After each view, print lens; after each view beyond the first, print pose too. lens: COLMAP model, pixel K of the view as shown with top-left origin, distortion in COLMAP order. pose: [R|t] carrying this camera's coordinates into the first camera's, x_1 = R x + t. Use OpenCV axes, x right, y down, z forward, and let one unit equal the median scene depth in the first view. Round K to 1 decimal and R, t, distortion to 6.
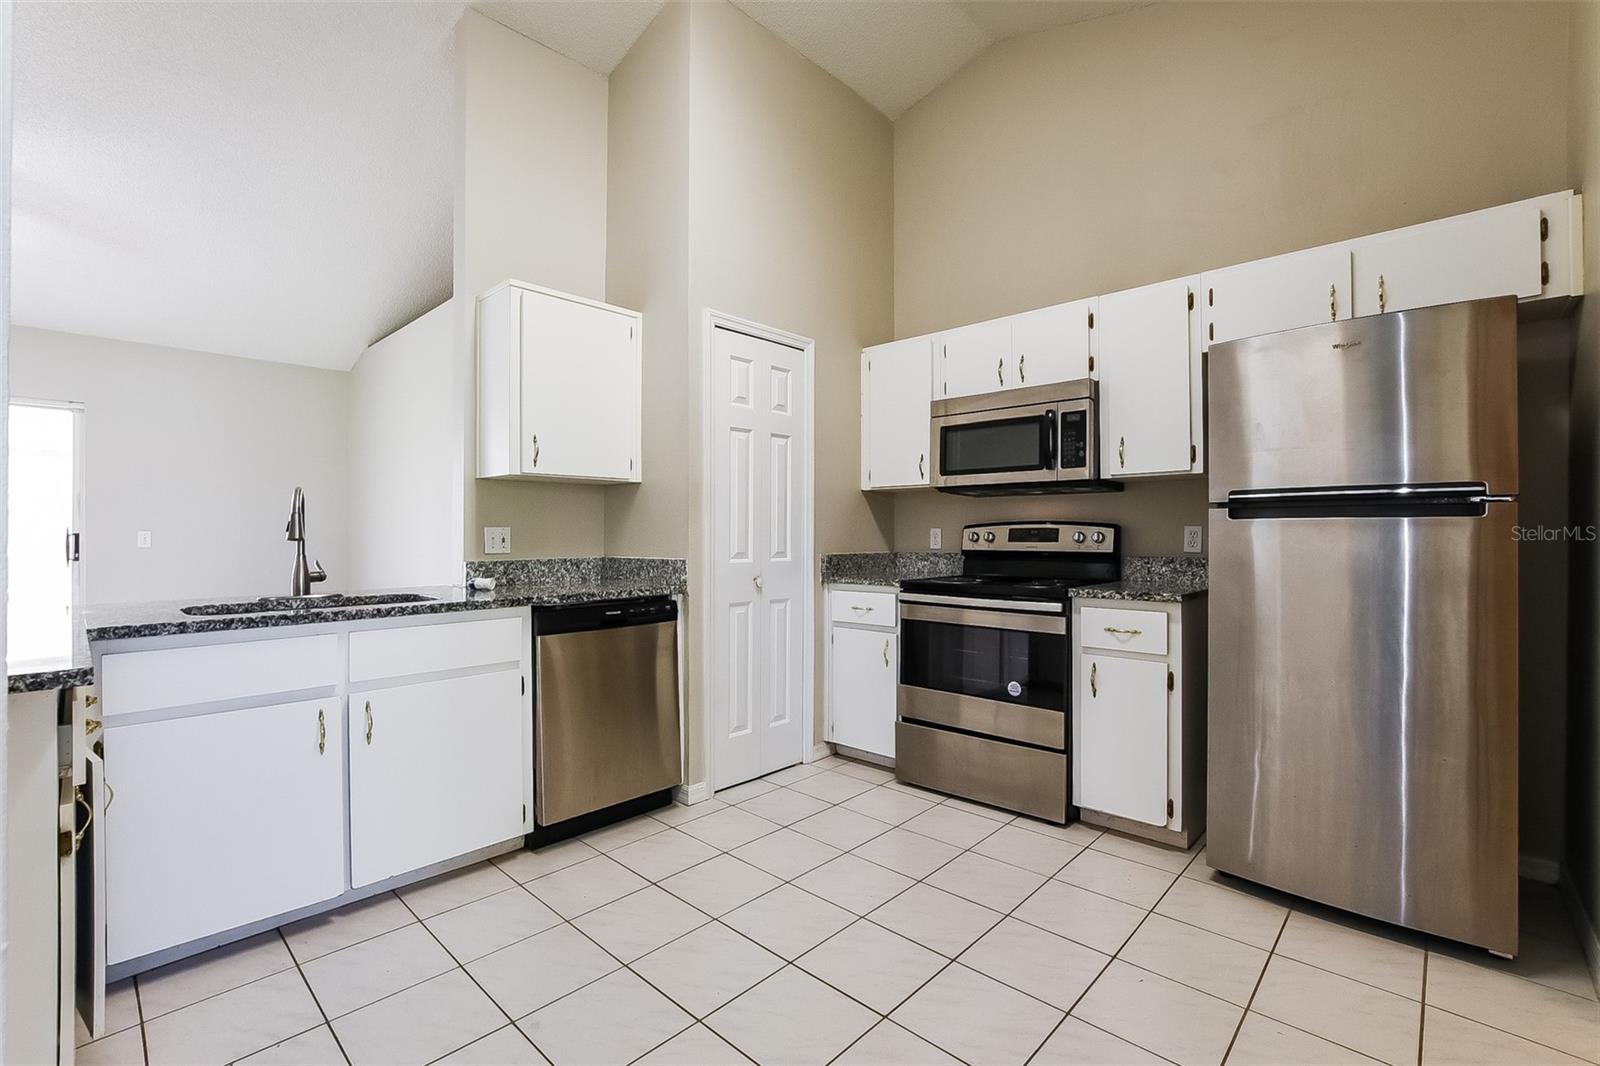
lens RADIAL K [[719.2, 0, 794.0], [0, 719.2, 538.4], [0, 0, 1]] dist [-0.011331, 0.000336]
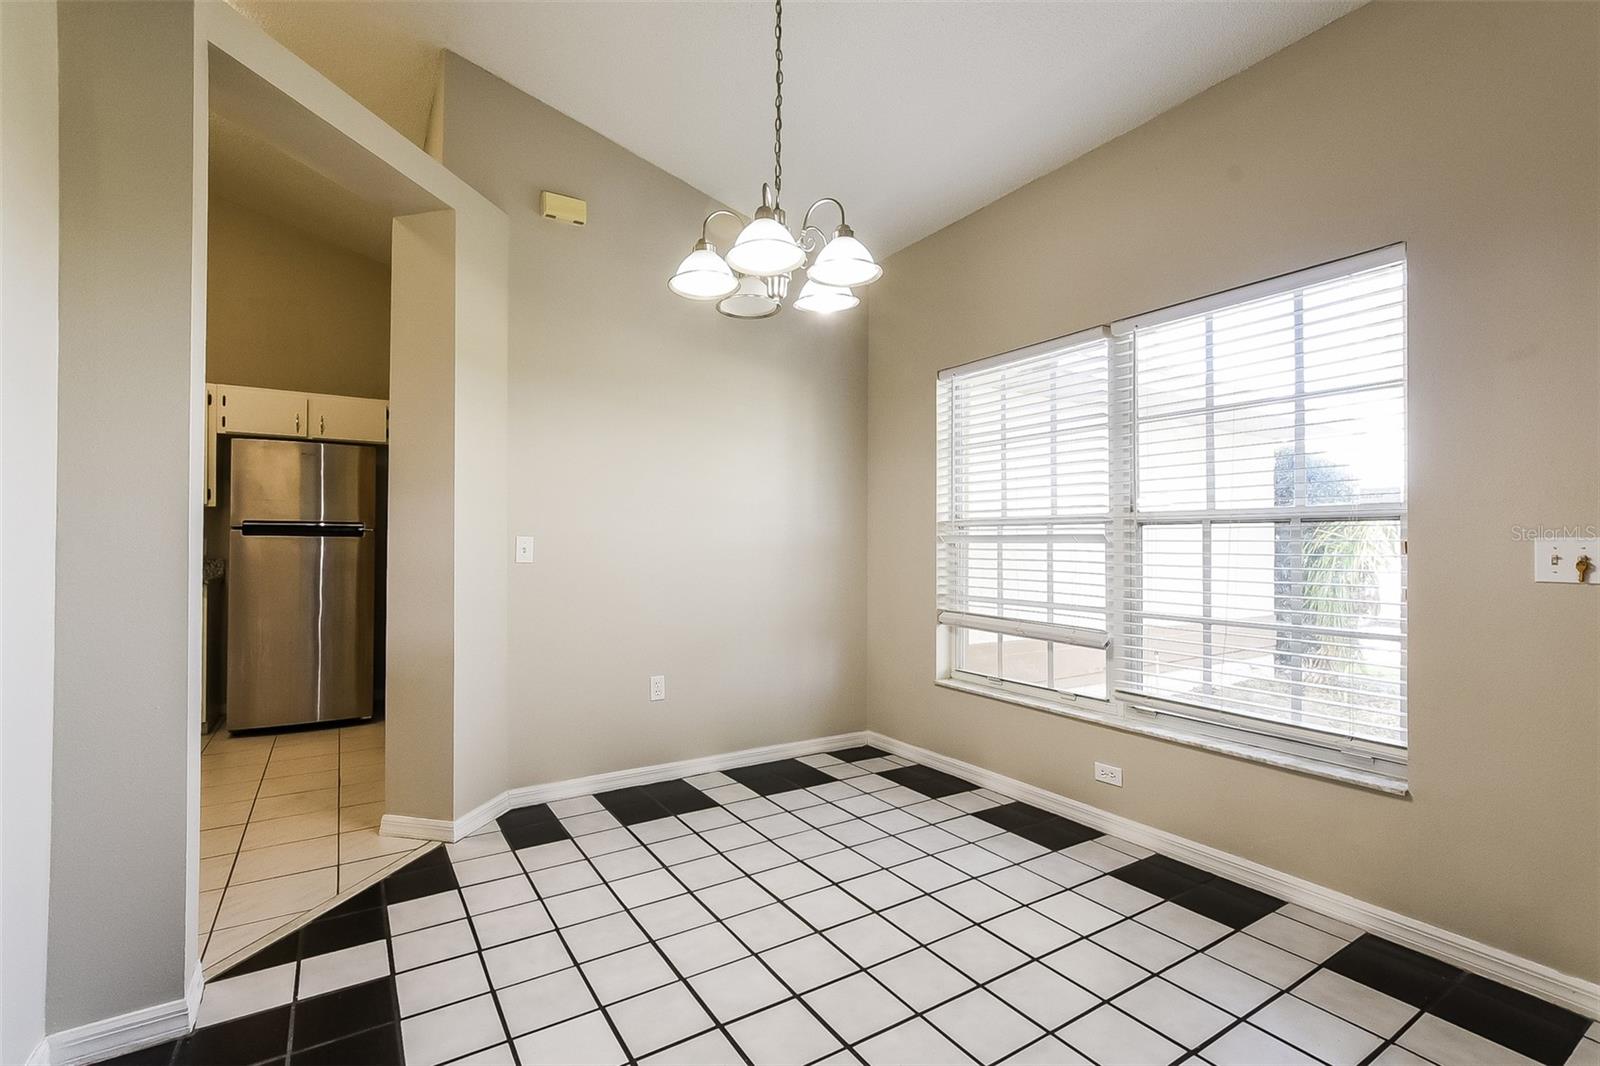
lens RADIAL K [[680.3, 0, 828.2], [0, 680.3, 538.5], [0, 0, 1]] dist [-0.009998, 0.000311]
pose [[0.288550, 0.020896, 0.957237, -0.678205], [0.005056, 0.999715, -0.023348, 0.033038], [-0.957451, 0.011576, 0.288362, -1.060604]]
